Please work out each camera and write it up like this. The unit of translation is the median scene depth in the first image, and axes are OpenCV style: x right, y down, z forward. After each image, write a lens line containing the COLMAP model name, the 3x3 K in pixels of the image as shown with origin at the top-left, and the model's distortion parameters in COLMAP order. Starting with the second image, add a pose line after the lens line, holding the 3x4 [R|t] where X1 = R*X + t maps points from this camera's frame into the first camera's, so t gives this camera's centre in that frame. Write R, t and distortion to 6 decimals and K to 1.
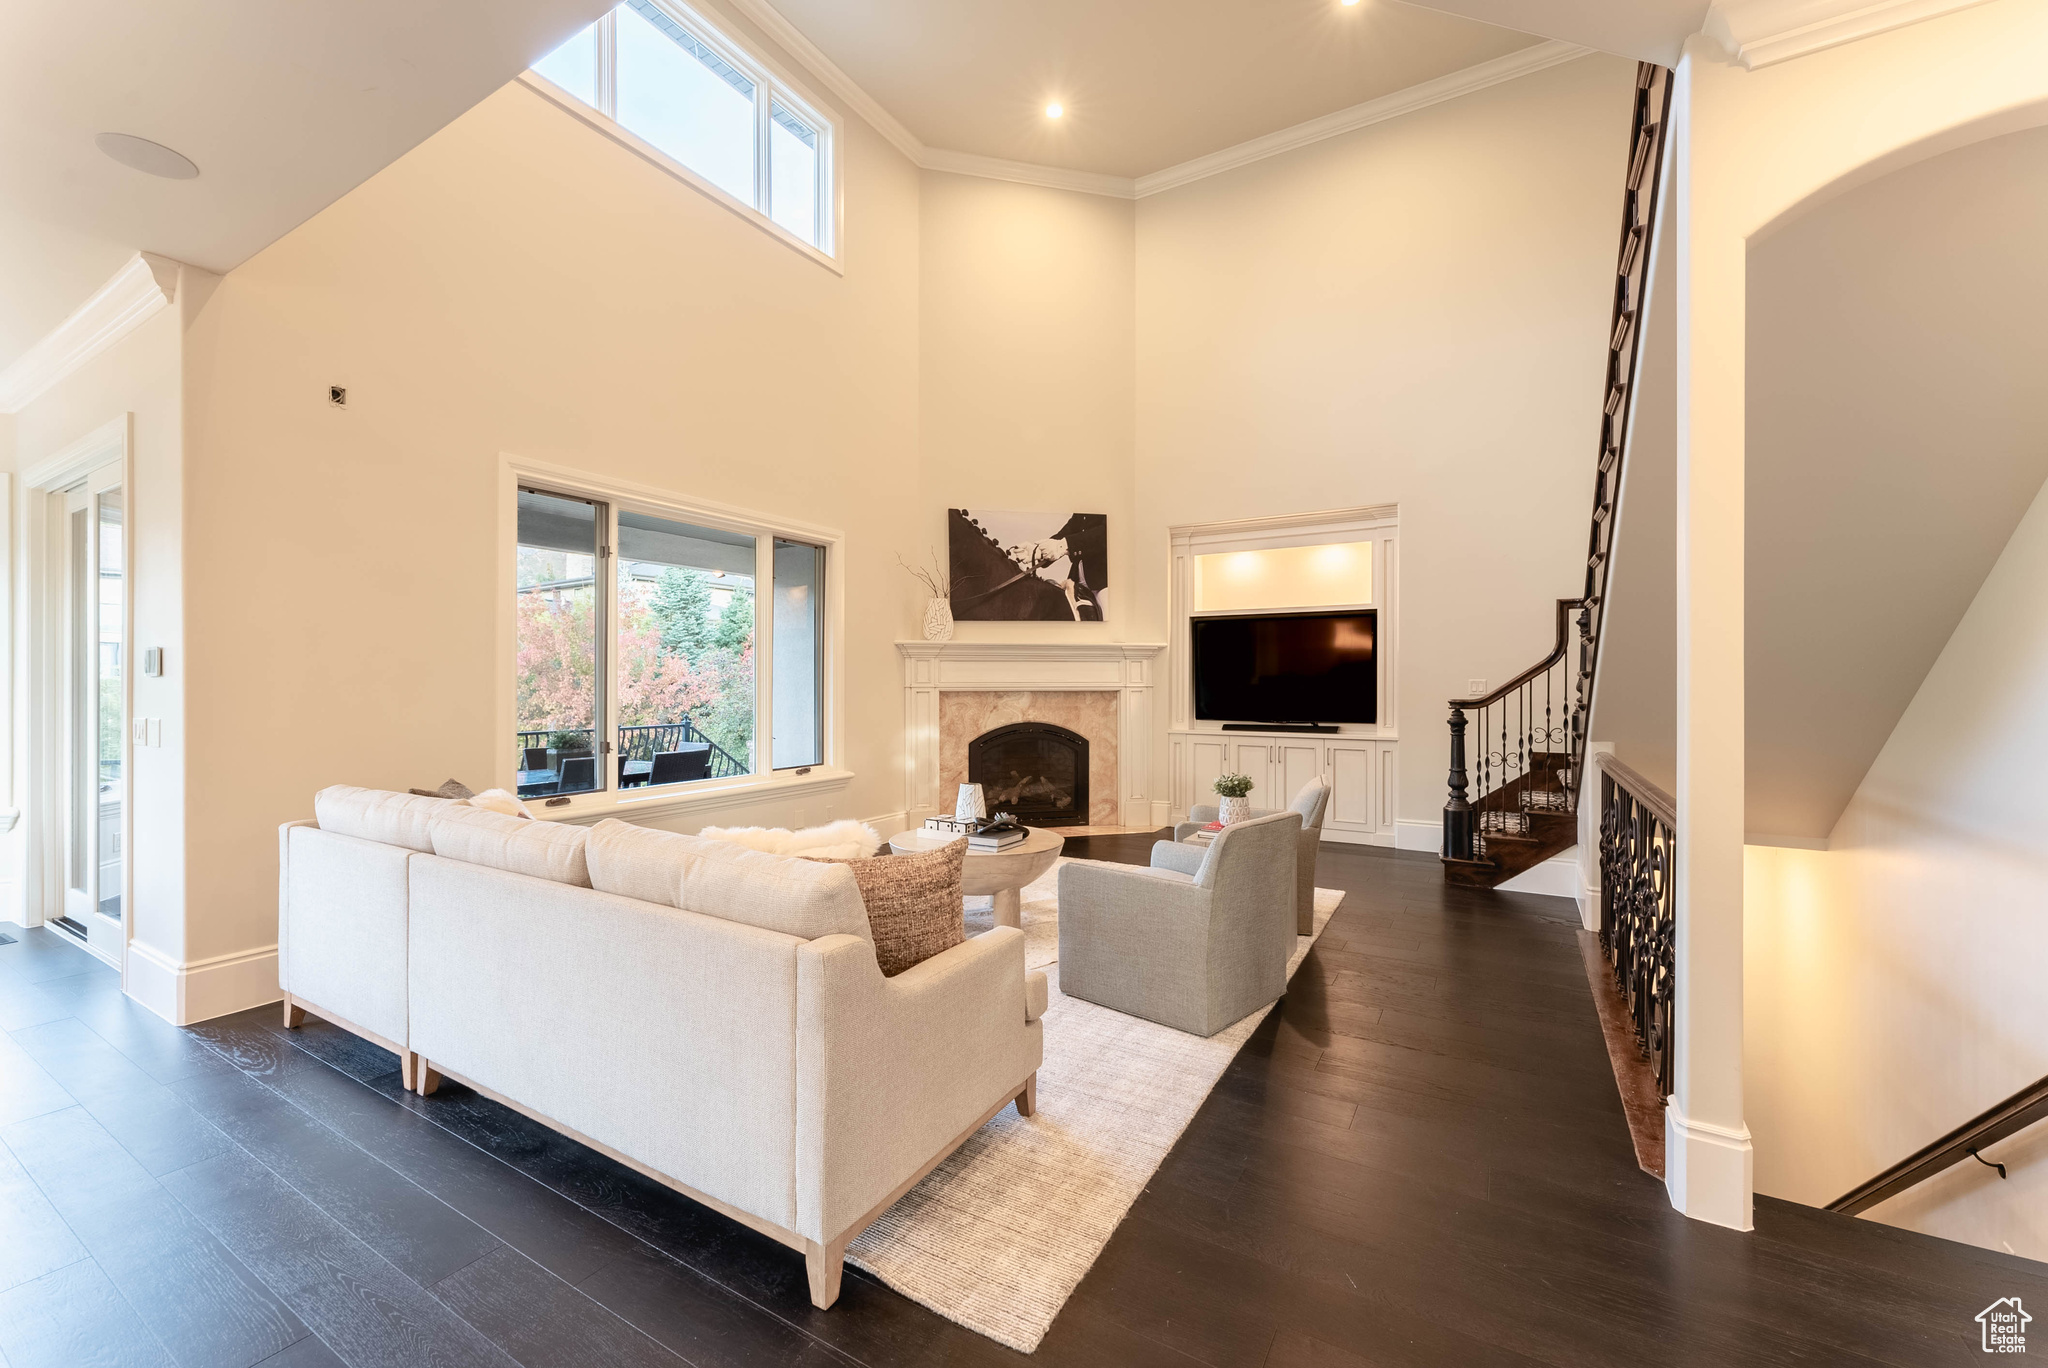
lens RADIAL K [[831.2, 0, 1014.4], [0, 831.2, 690.7], [0, 0, 1]] dist [-0.001020, -0.000304]
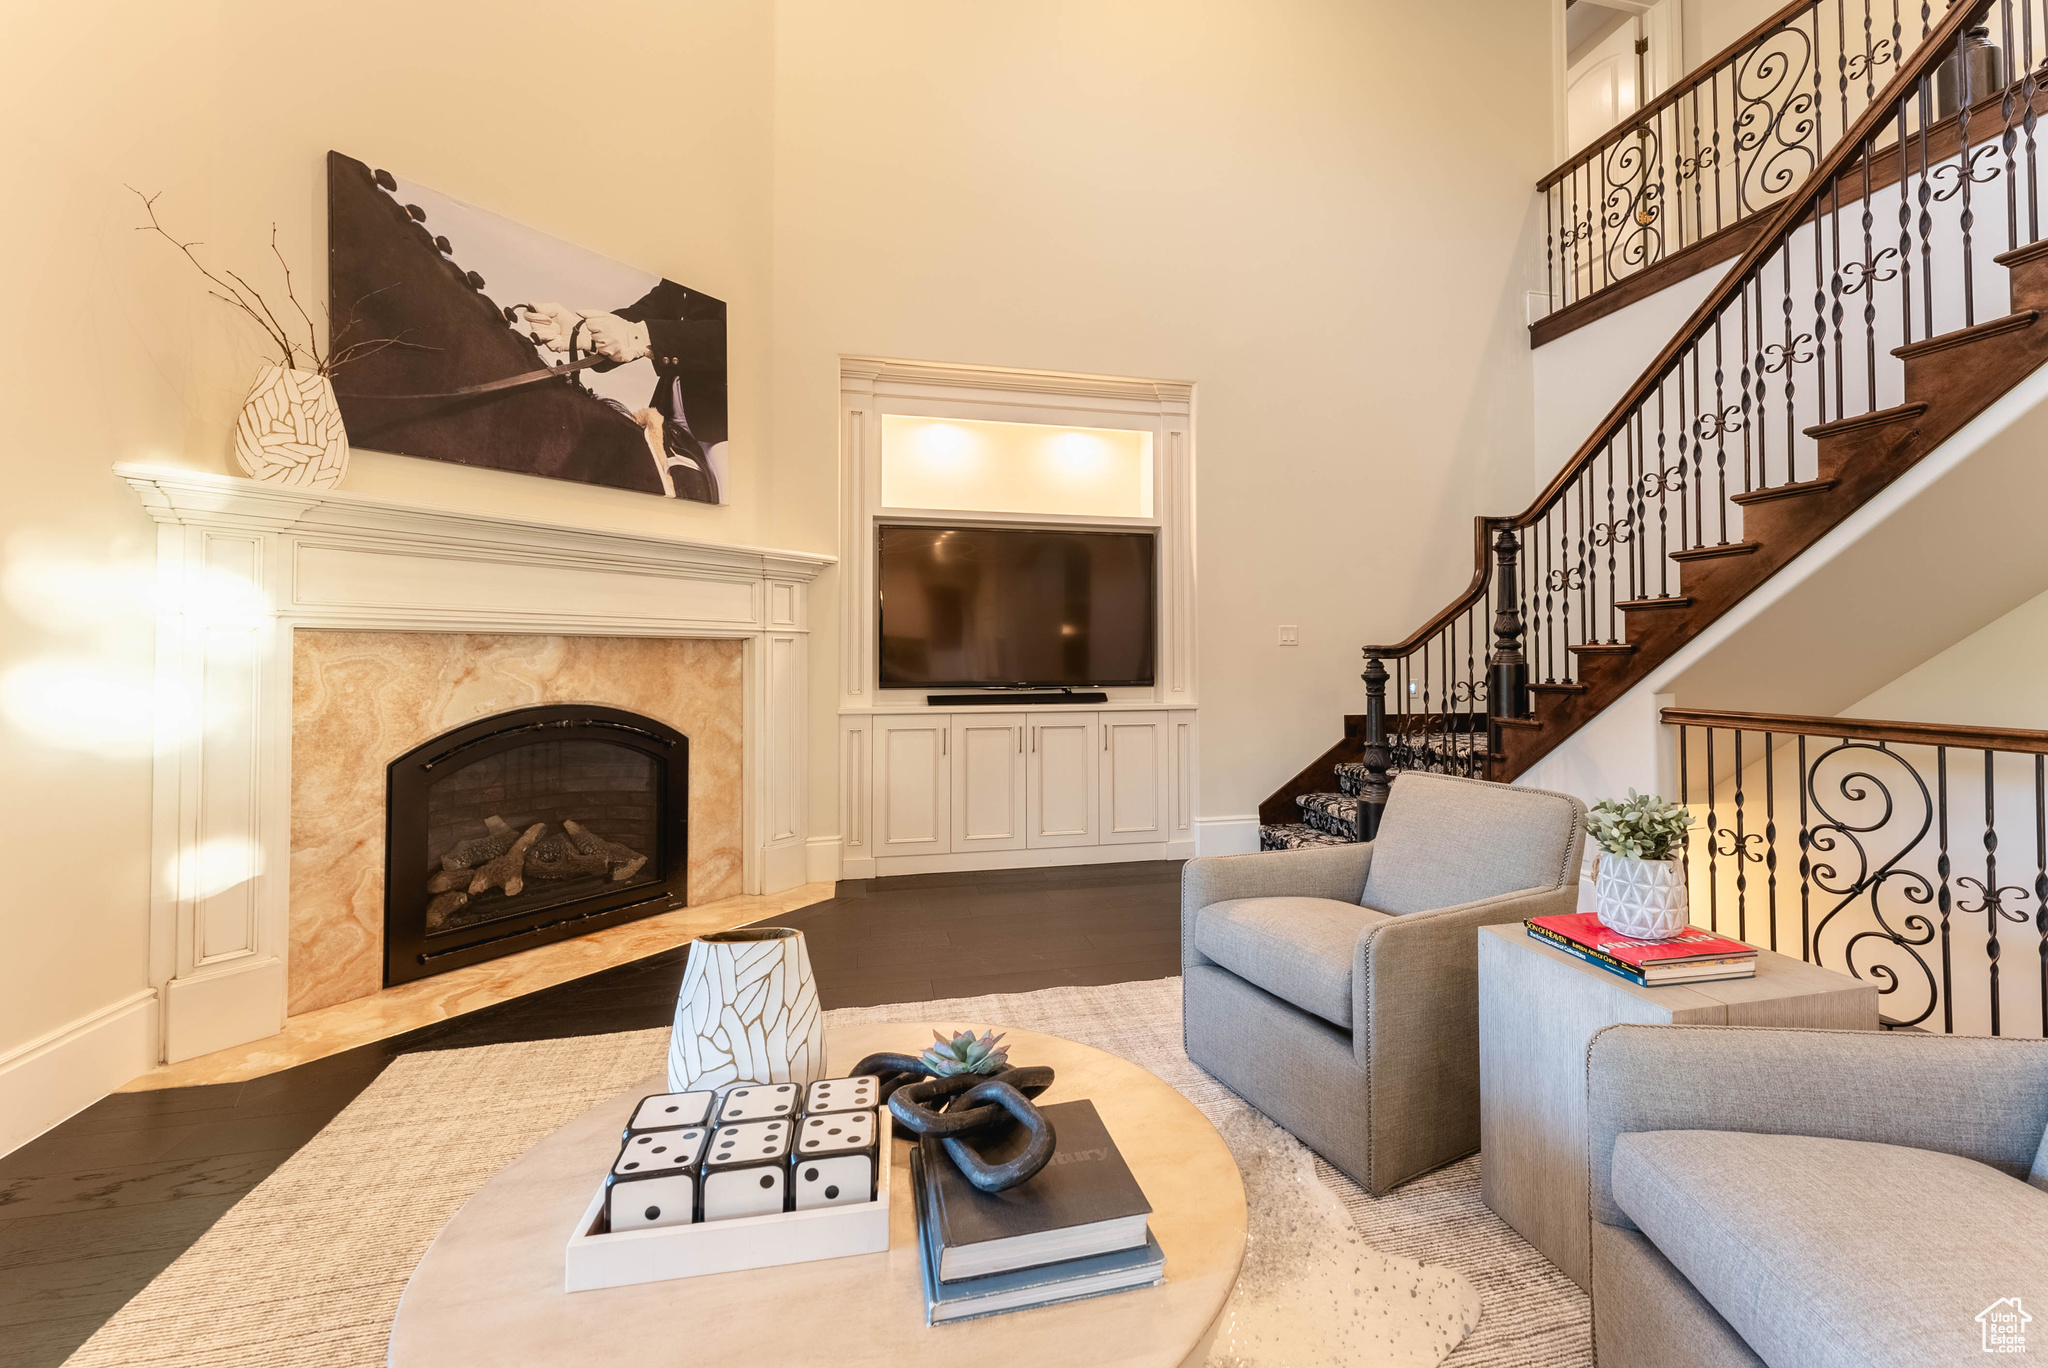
lens RADIAL K [[831.2, 0, 1087.1], [0, 831.2, 644.3], [0, 0, 1]] dist [-0.001020, -0.000304]
pose [[0.686483, 0.013684, 0.727017, -0.112854], [0.004846, 0.999715, -0.023393, 0.017273], [-0.727130, 0.019582, 0.686221, 0.486312]]
